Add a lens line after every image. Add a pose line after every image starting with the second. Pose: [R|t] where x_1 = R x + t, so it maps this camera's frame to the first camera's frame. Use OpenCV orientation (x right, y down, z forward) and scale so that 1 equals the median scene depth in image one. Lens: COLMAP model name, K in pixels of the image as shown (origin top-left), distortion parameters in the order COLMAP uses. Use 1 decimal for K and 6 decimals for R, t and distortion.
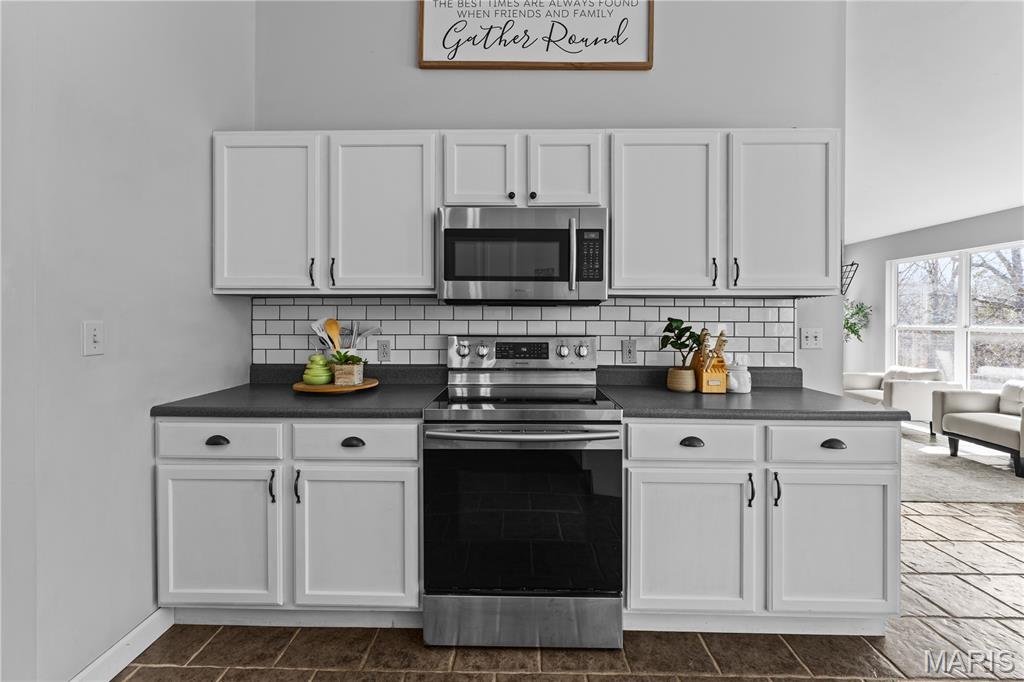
lens RADIAL K [[413.4, 0, 508.6], [0, 413.4, 324.3], [0, 0, 1]] dist [-0.001500, -0.000165]
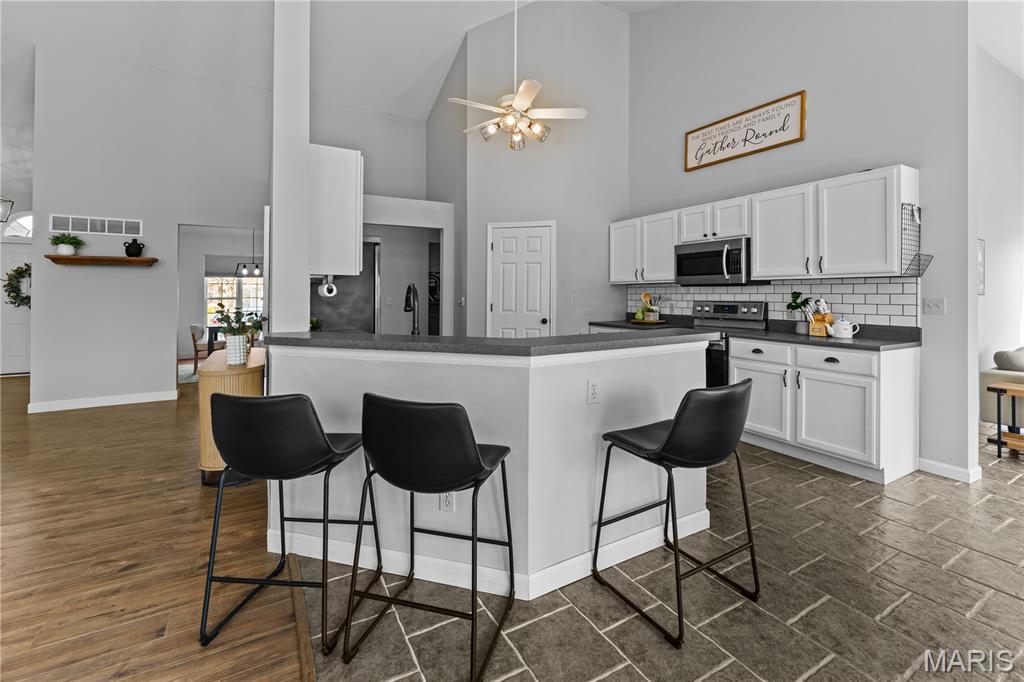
lens RADIAL K [[442.5, 0, 511.7], [0, 442.5, 292.8], [0, 0, 1]] dist [-0.000917, -0.000186]
pose [[0.505728, -0.005893, -0.862673, 1.367583], [-0.005069, 0.999939, -0.009802, 0.012708], [0.862678, 0.009330, 0.505668, -0.951188]]
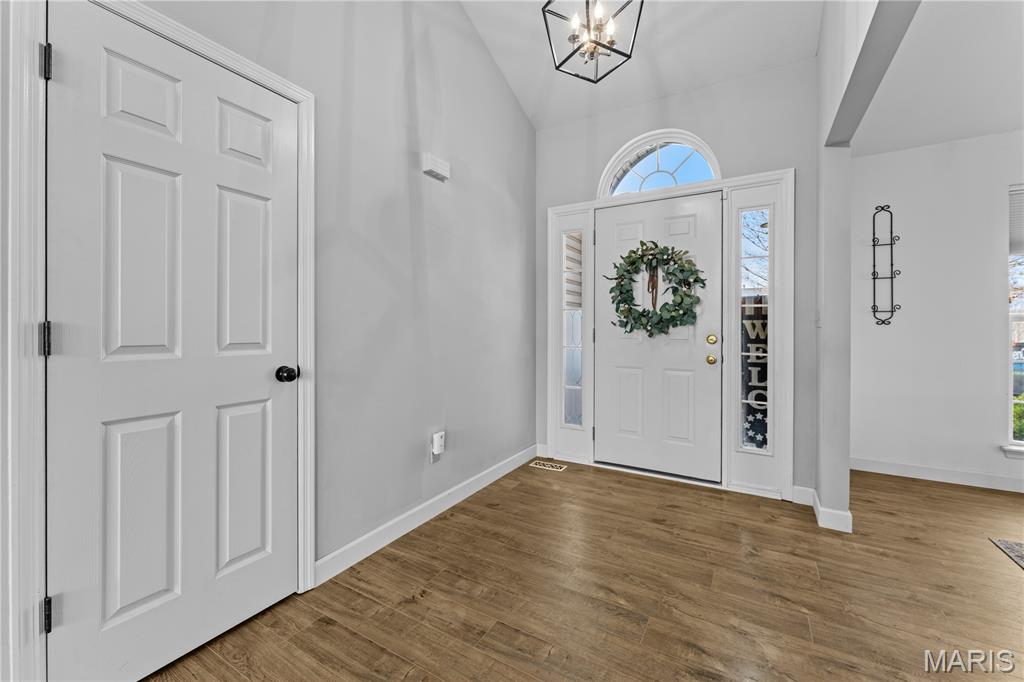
lens RADIAL K [[413.4, 0, 508.6], [0, 413.4, 324.3], [0, 0, 1]] dist [-0.001500, -0.000165]
pose [[-0.498497, -0.003606, -0.866884, -1.877543], [-0.007891, 0.999969, 0.000378, 0.077458], [0.866855, 0.007029, -0.498510, -2.116576]]
